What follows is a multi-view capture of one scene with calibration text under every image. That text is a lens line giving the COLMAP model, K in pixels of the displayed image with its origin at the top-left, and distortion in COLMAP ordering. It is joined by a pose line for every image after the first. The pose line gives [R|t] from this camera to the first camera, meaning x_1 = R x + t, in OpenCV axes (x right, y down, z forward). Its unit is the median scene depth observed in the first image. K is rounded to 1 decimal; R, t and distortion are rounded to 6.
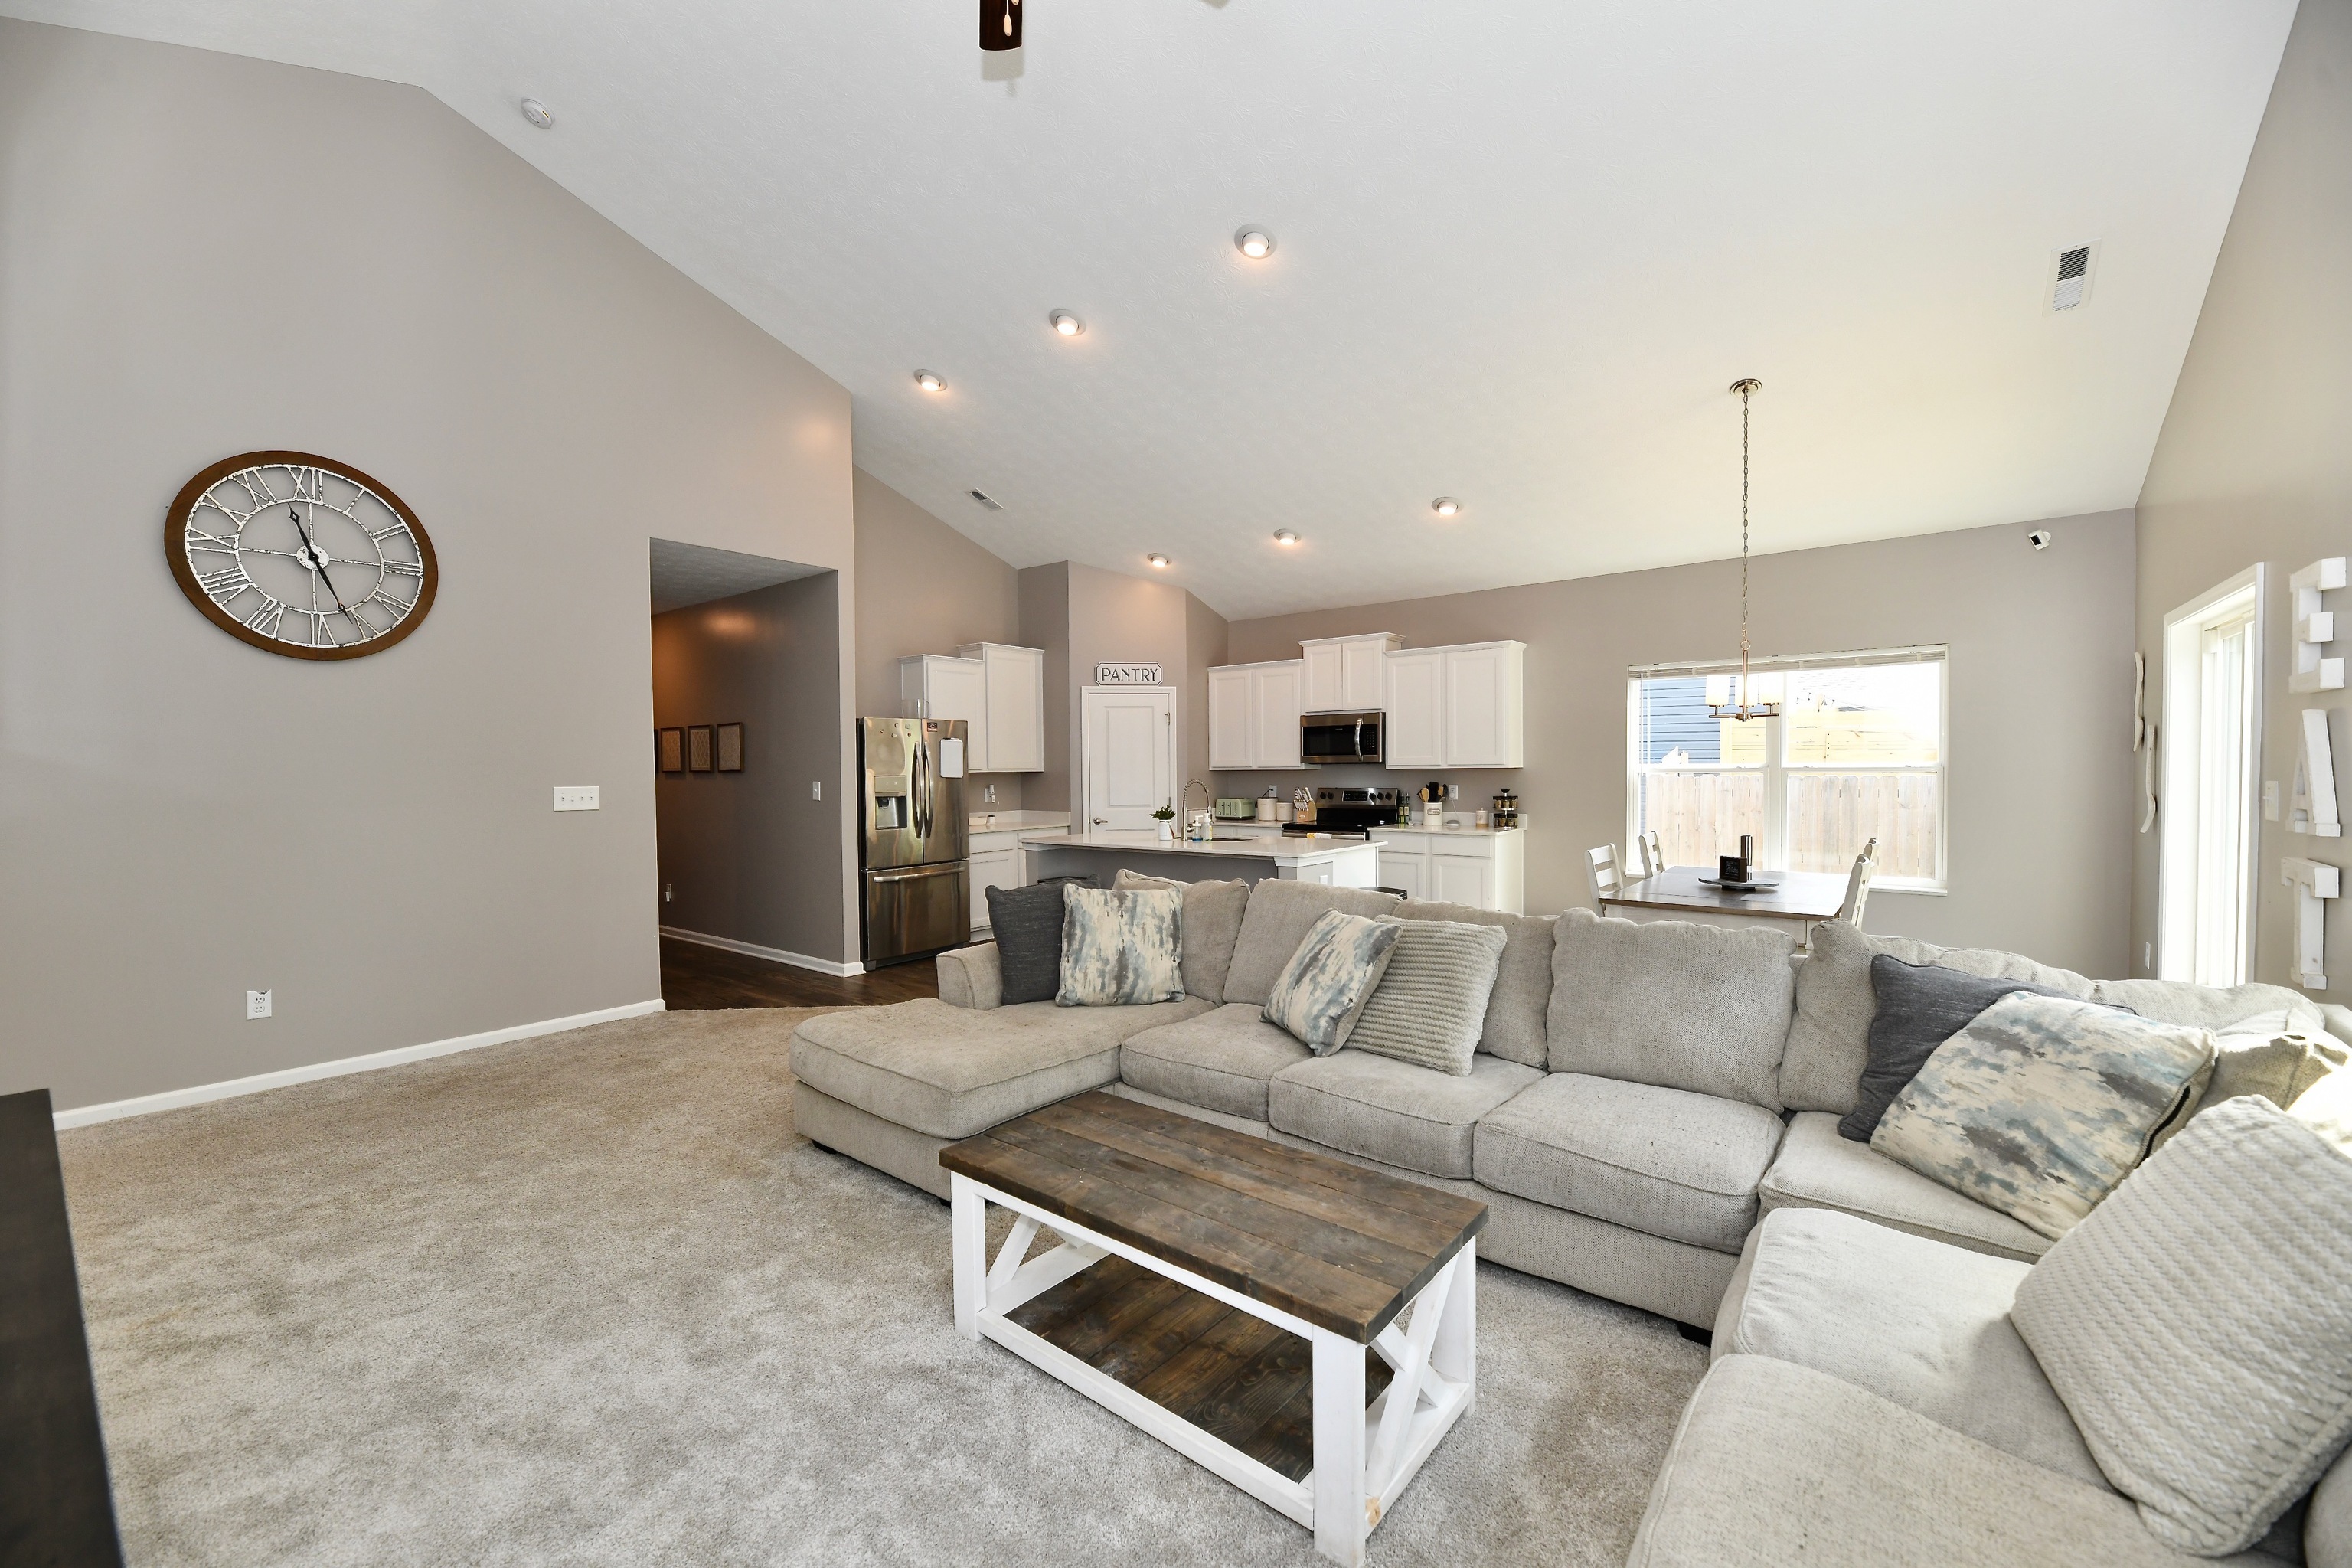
lens RADIAL K [[941.4, 0, 1169.8], [0, 941.4, 792.3], [0, 0, 1]] dist [0.000901, -0.003622]
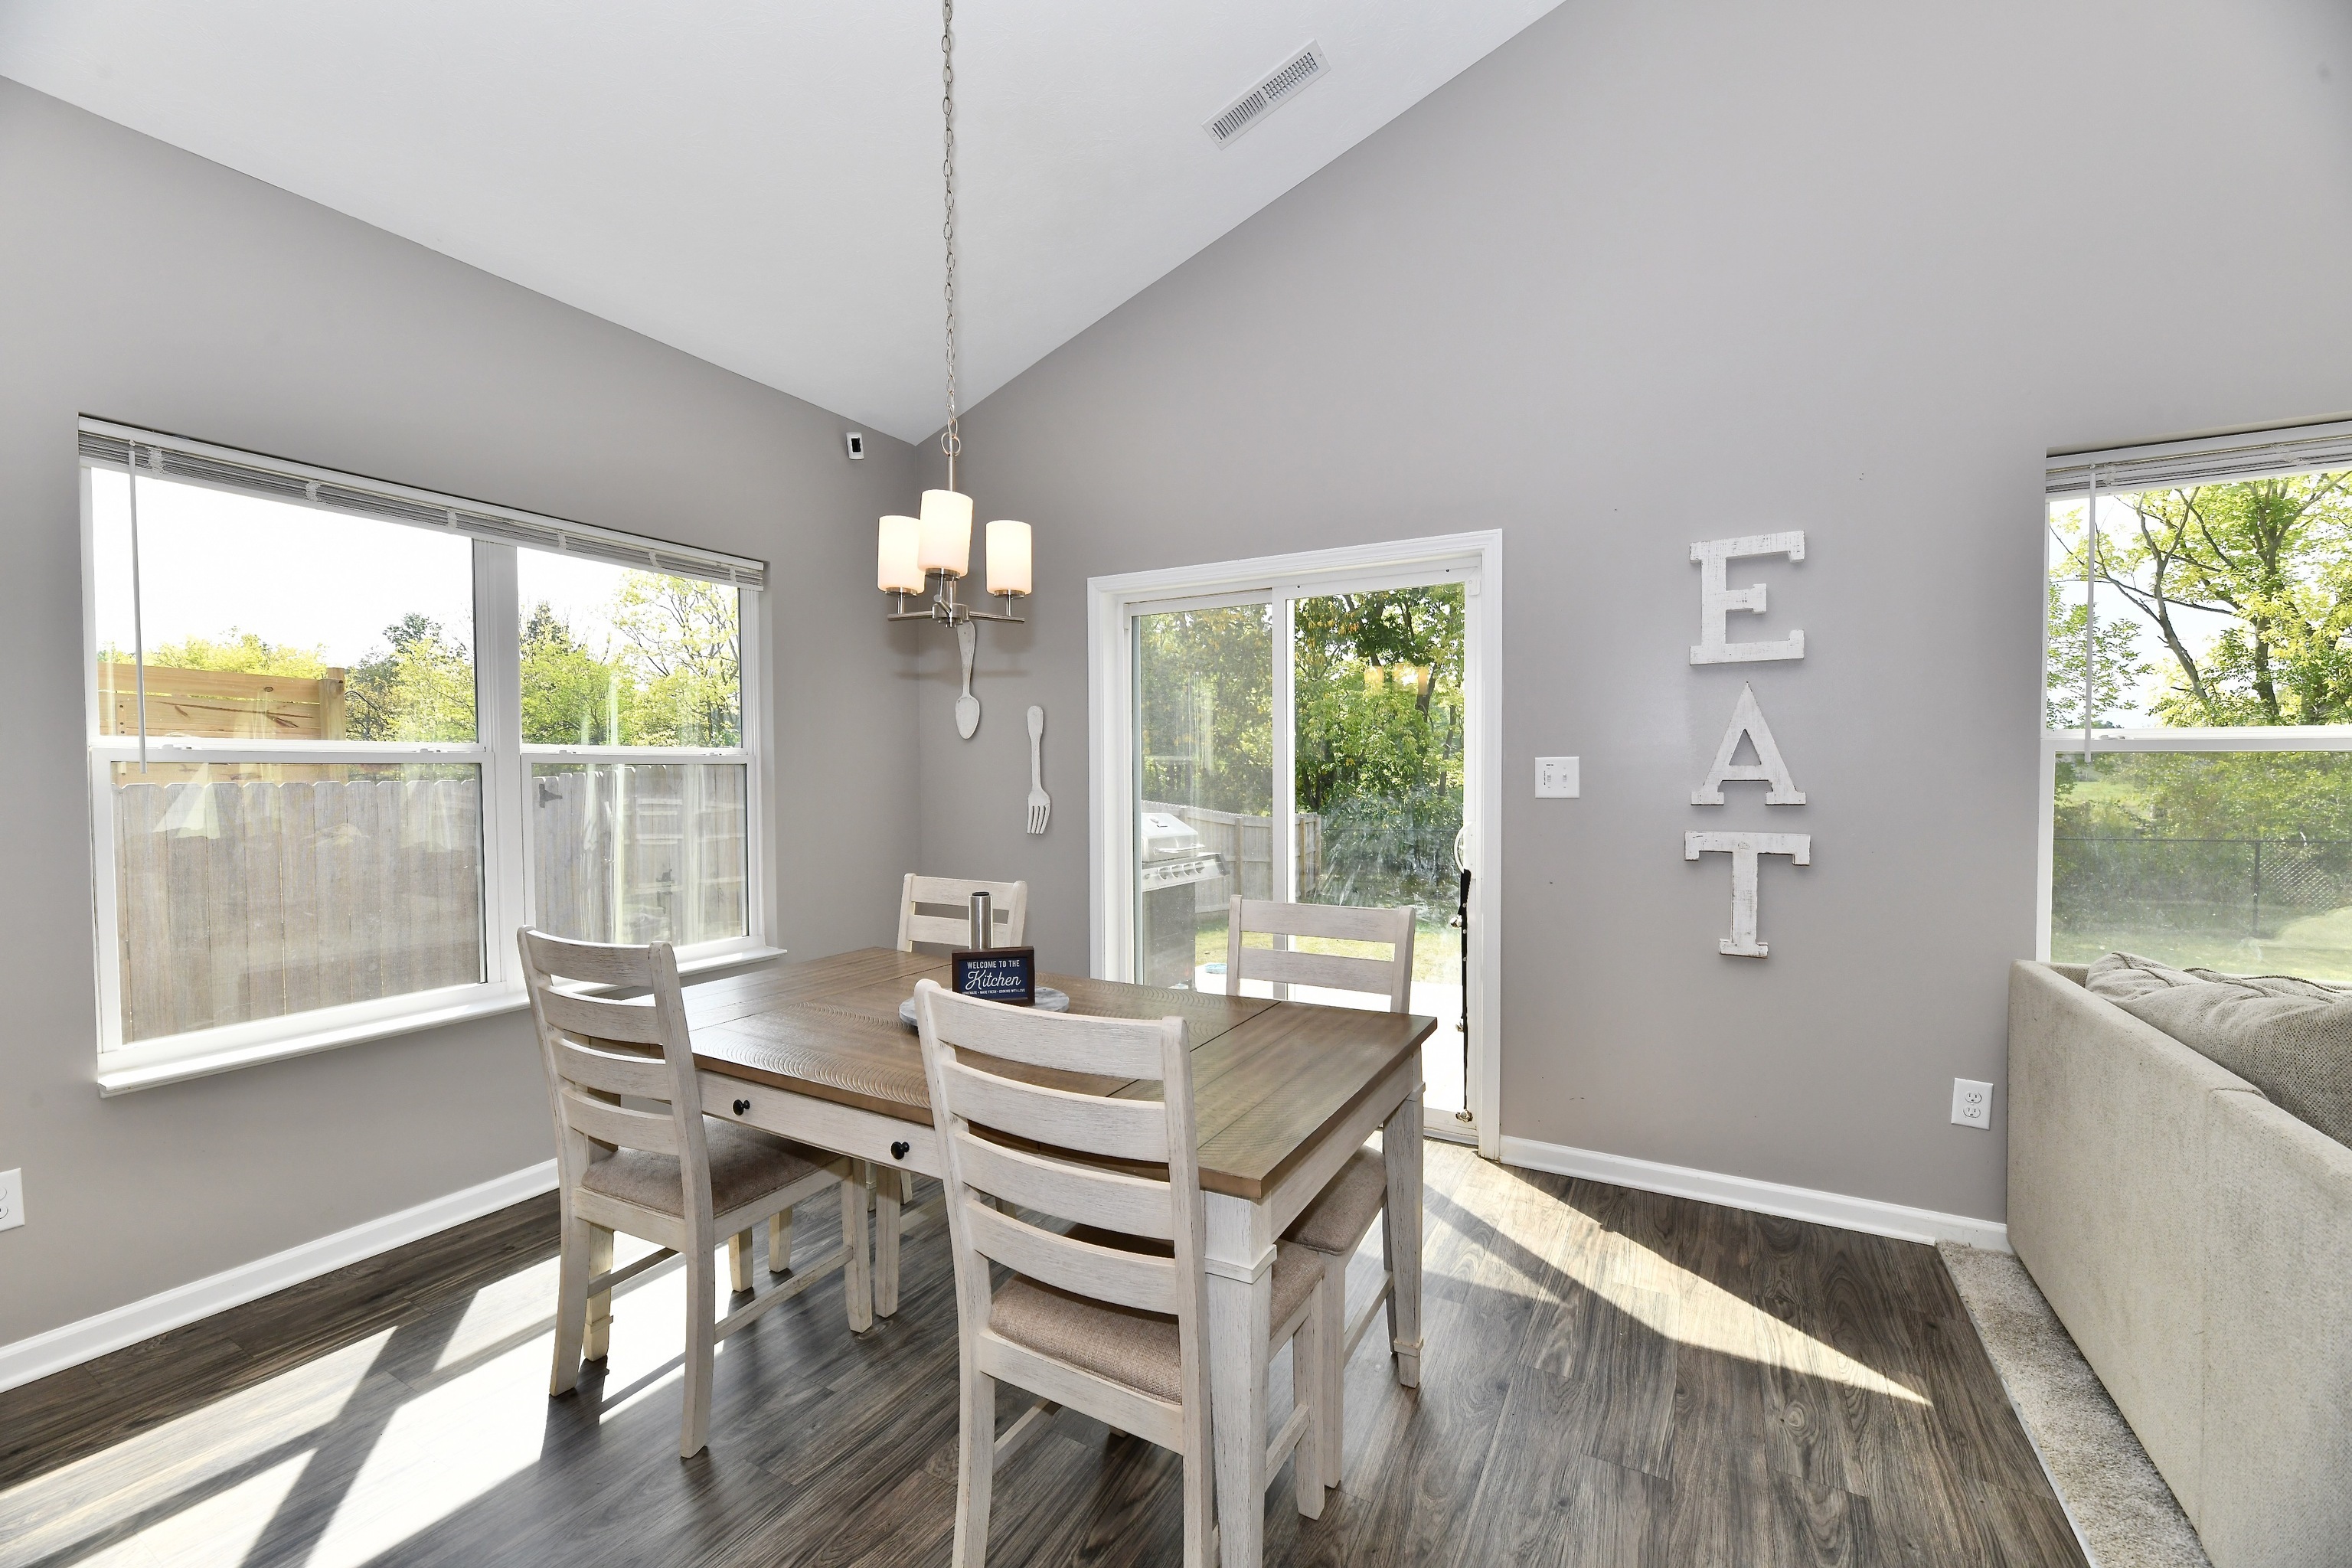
lens RADIAL K [[941.4, 0, 1169.8], [0, 941.4, 792.3], [0, 0, 1]] dist [0.000901, -0.003622]
pose [[-0.162773, -0.011319, 0.986599, 0.113009], [0.036388, 0.999185, 0.017467, -0.002540], [-0.985992, 0.038743, -0.162228, 0.622598]]
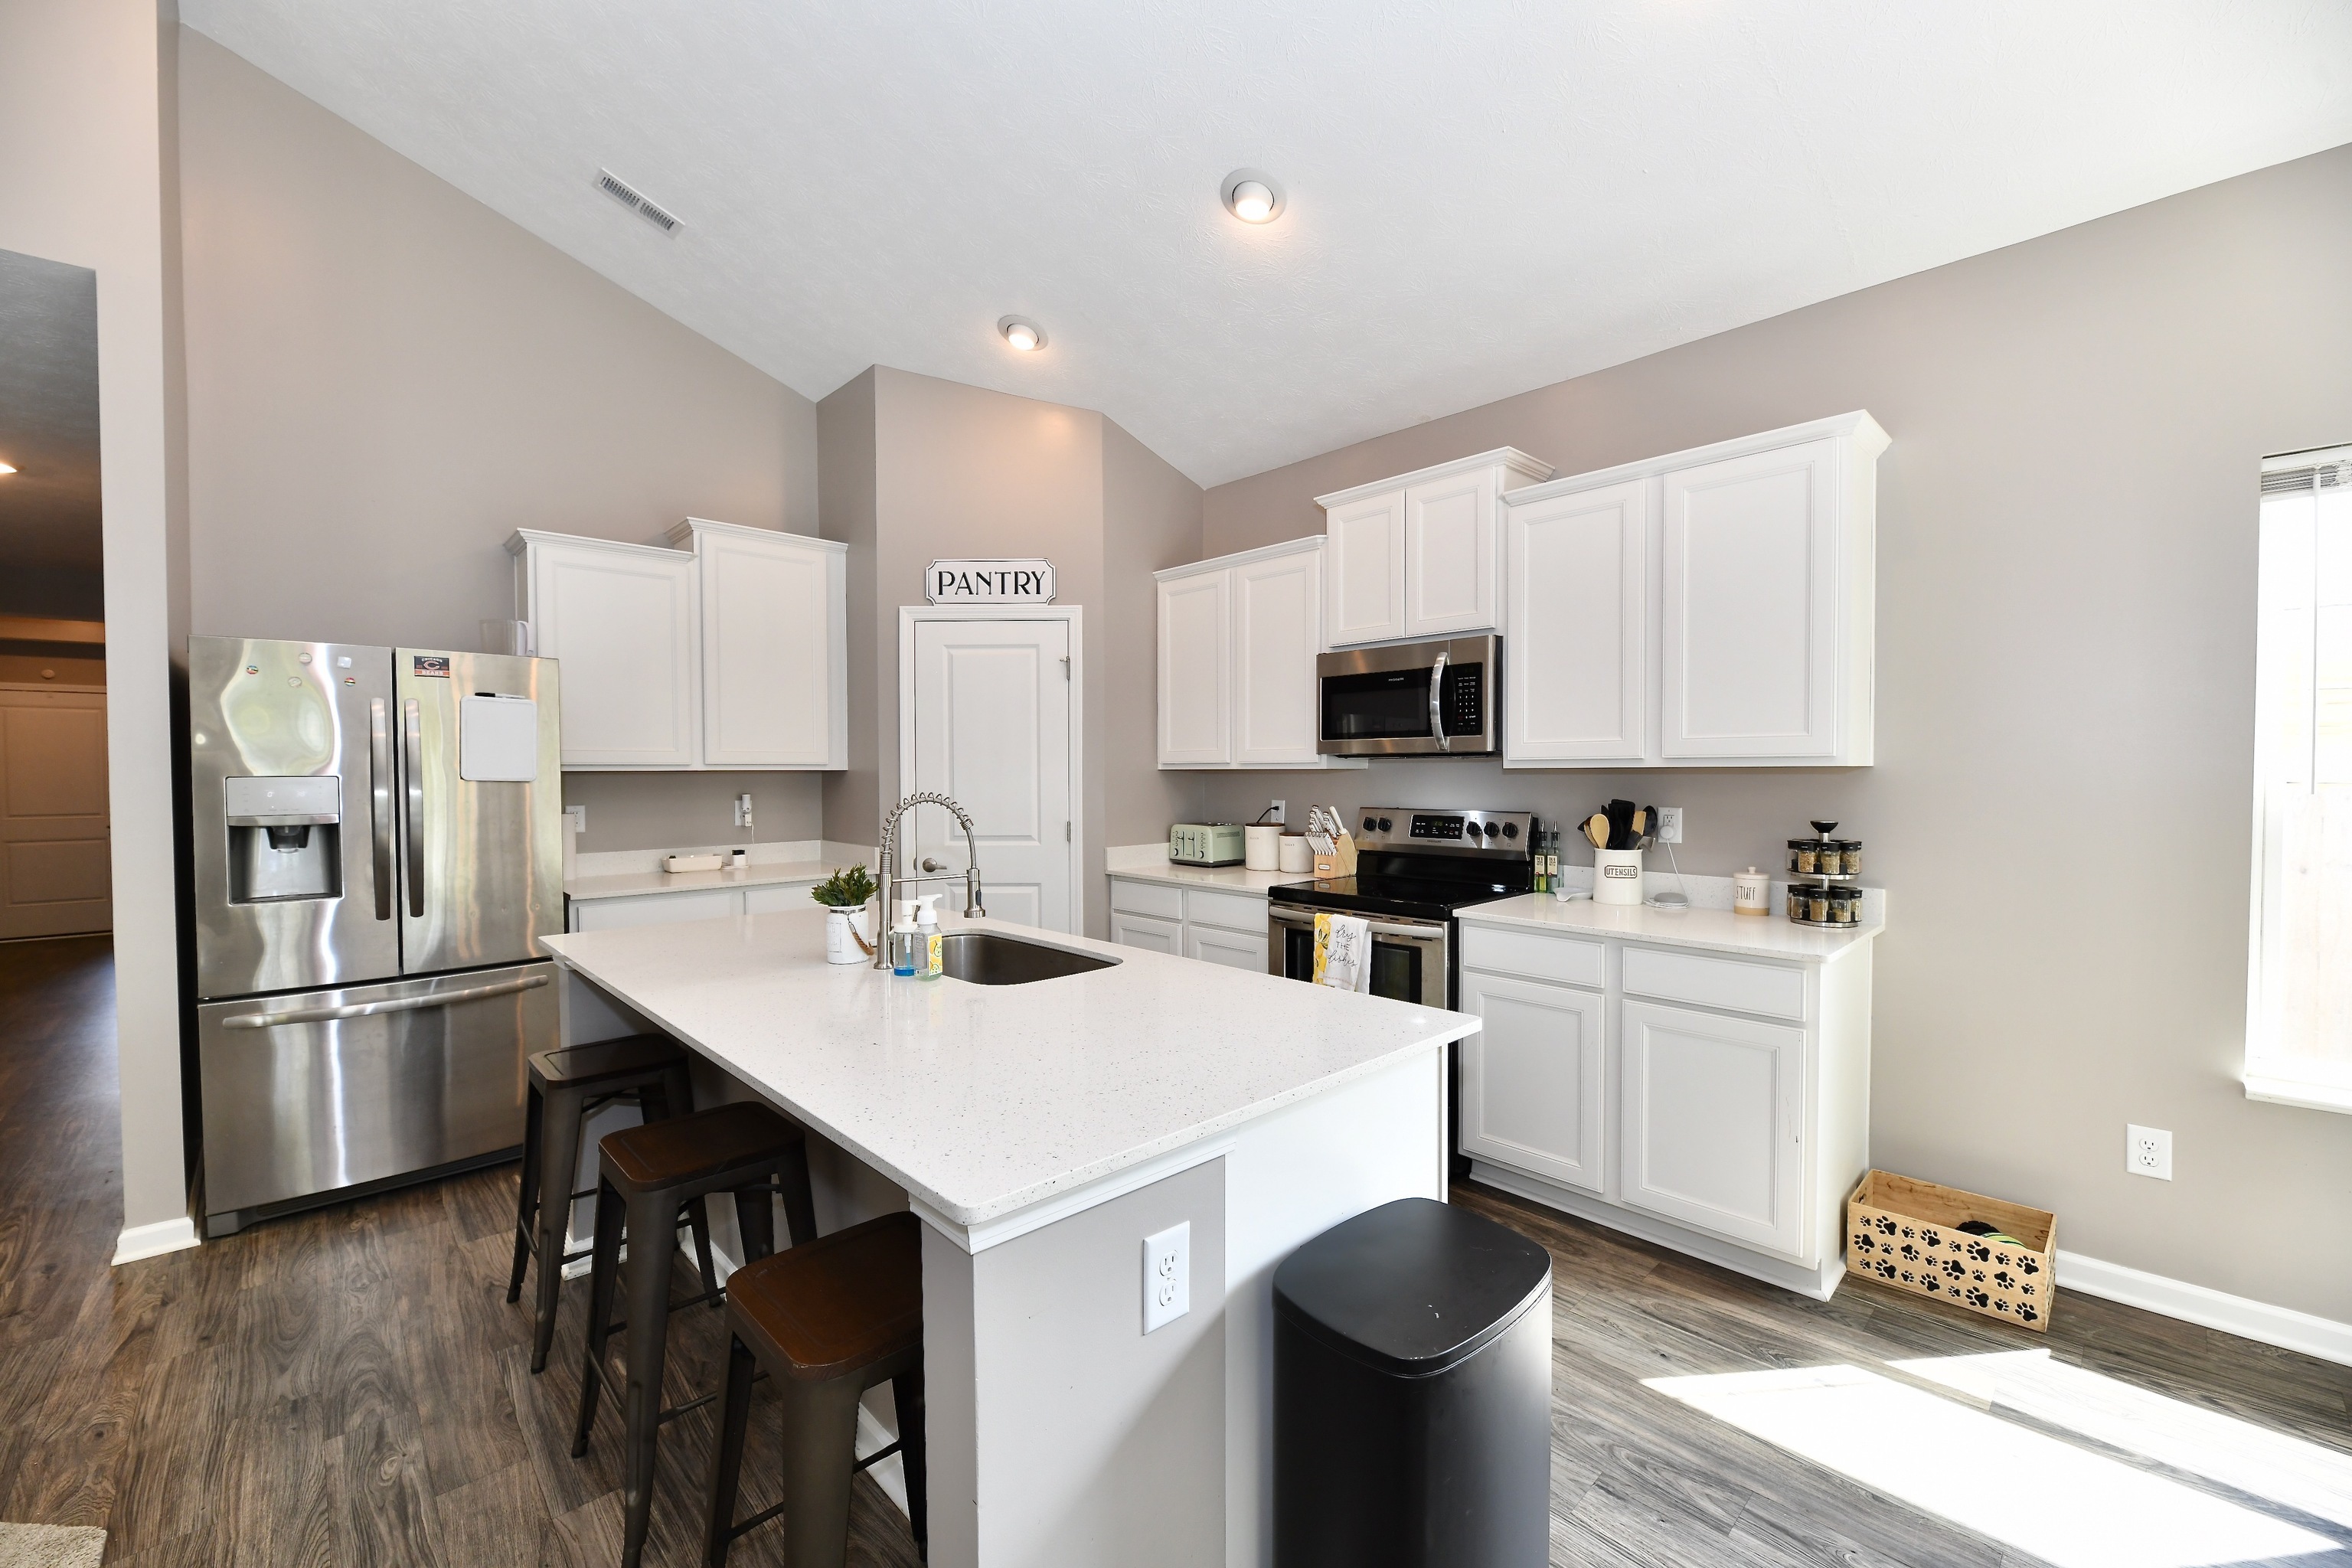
lens RADIAL K [[941.4, 0, 1169.8], [0, 941.4, 792.3], [0, 0, 1]] dist [0.000901, -0.003622]
pose [[0.989951, 0.009523, -0.141089, 0.139704], [-0.009845, 0.999950, -0.001579, -0.011690], [0.141067, 0.002953, 0.989996, 0.553148]]
